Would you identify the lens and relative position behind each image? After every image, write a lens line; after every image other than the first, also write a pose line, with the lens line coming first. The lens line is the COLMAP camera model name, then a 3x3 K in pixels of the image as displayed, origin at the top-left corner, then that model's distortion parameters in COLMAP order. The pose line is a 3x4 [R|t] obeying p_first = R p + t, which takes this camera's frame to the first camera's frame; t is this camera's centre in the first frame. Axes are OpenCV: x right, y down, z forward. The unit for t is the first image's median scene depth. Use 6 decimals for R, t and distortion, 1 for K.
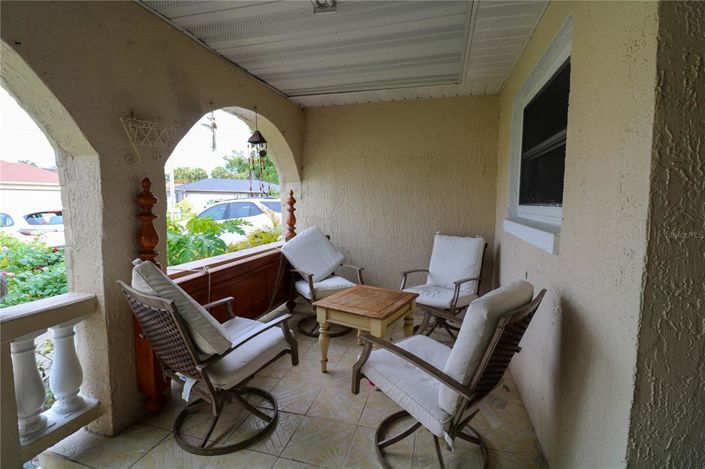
lens RADIAL K [[330.5, 0, 353.1], [0, 330.5, 233.4], [0, 0, 1]] dist [-0.012679, -0.003545]
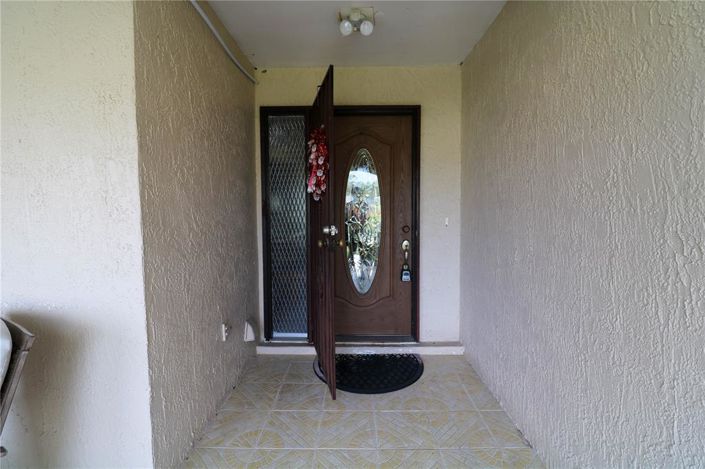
lens RADIAL K [[330.5, 0, 352.8], [0, 330.5, 232.9], [0, 0, 1]] dist [-0.012679, -0.003545]
pose [[-0.236902, -0.075034, 0.968632, -0.831561], [0.098724, 0.989993, 0.100834, -0.049281], [-0.966505, 0.119515, -0.227123, 0.398435]]
